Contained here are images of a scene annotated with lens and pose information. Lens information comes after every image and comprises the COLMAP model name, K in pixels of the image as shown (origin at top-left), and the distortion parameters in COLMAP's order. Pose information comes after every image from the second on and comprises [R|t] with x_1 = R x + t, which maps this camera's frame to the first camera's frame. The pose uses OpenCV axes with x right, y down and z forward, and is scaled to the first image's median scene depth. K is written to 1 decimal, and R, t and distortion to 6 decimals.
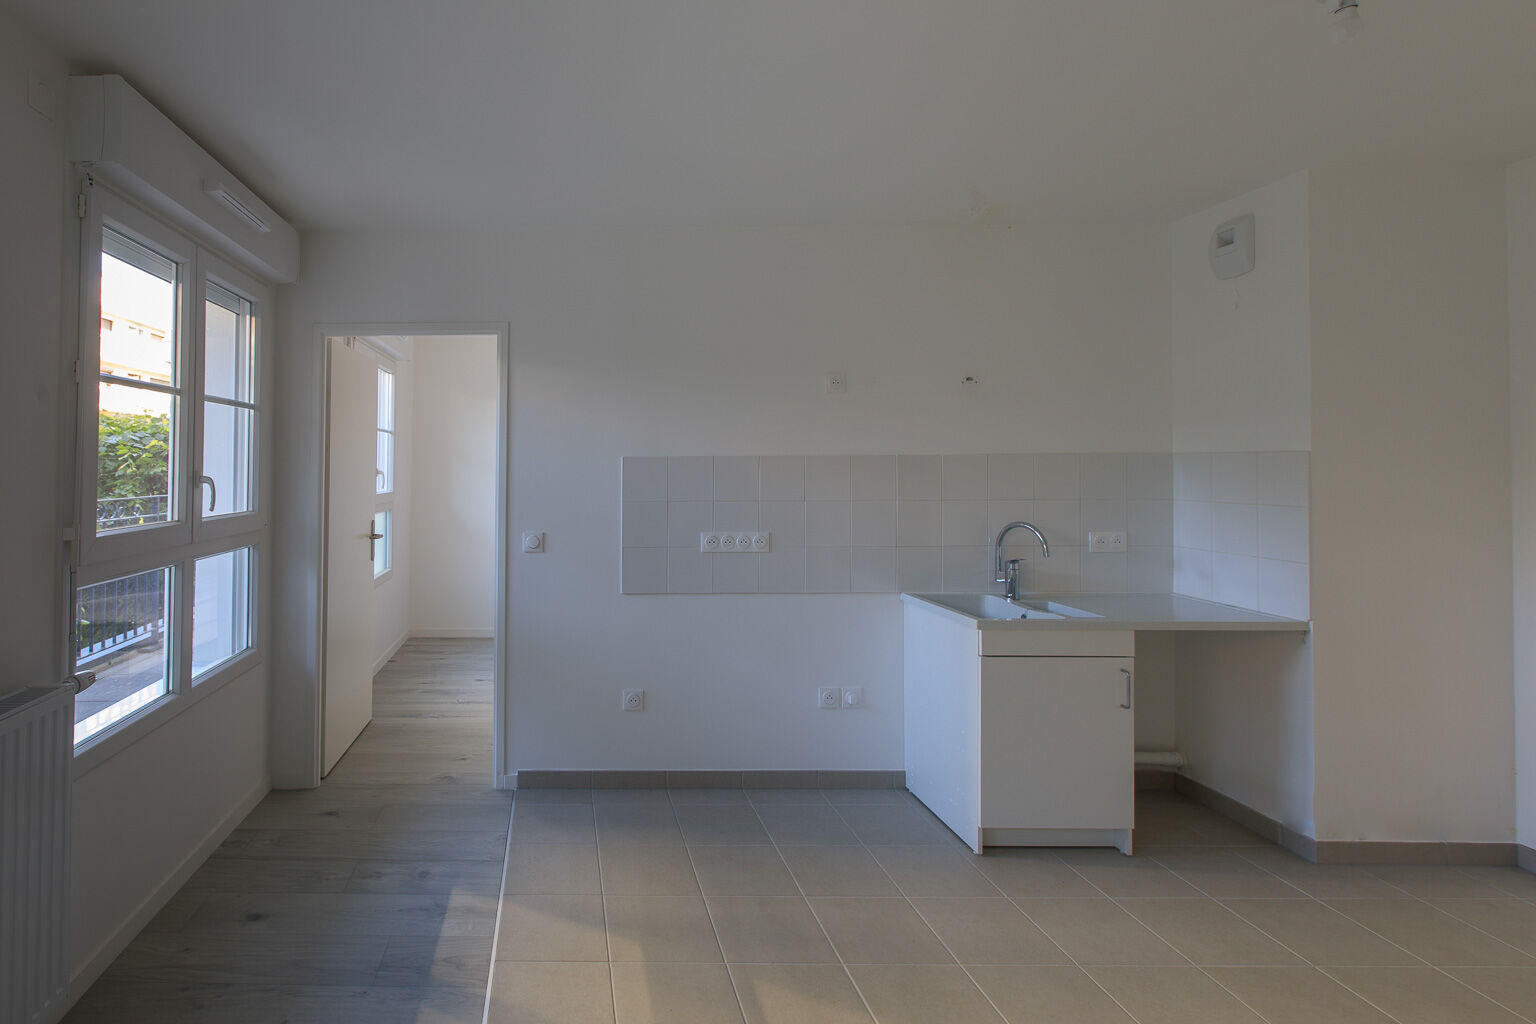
lens RADIAL K [[776.2, 0, 767.9], [0, 776.2, 457.7], [0, 0, 1]] dist [0.000507, 0.000159]
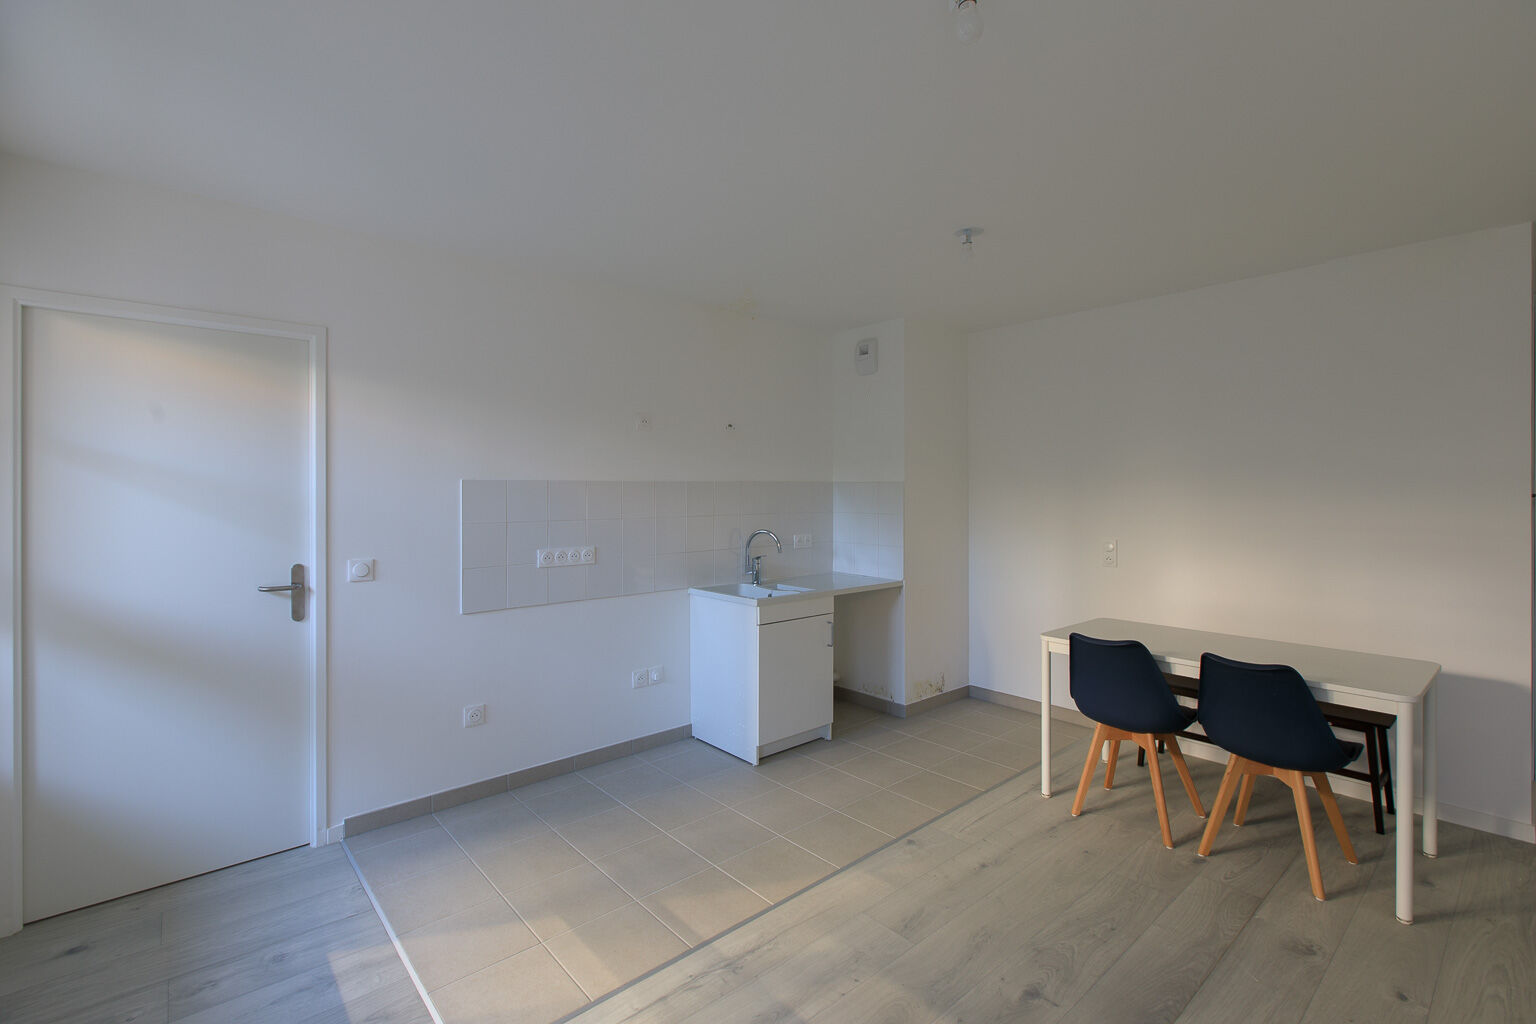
lens RADIAL K [[689.8, 0, 767.4], [0, 689.8, 496.2], [0, 0, 1]] dist [-0.001690, -0.000870]
pose [[0.736889, -0.002342, 0.676010, -0.531265], [-0.010983, 0.999821, 0.015437, 0.002251], [-0.675925, -0.018800, 0.736731, 0.069898]]
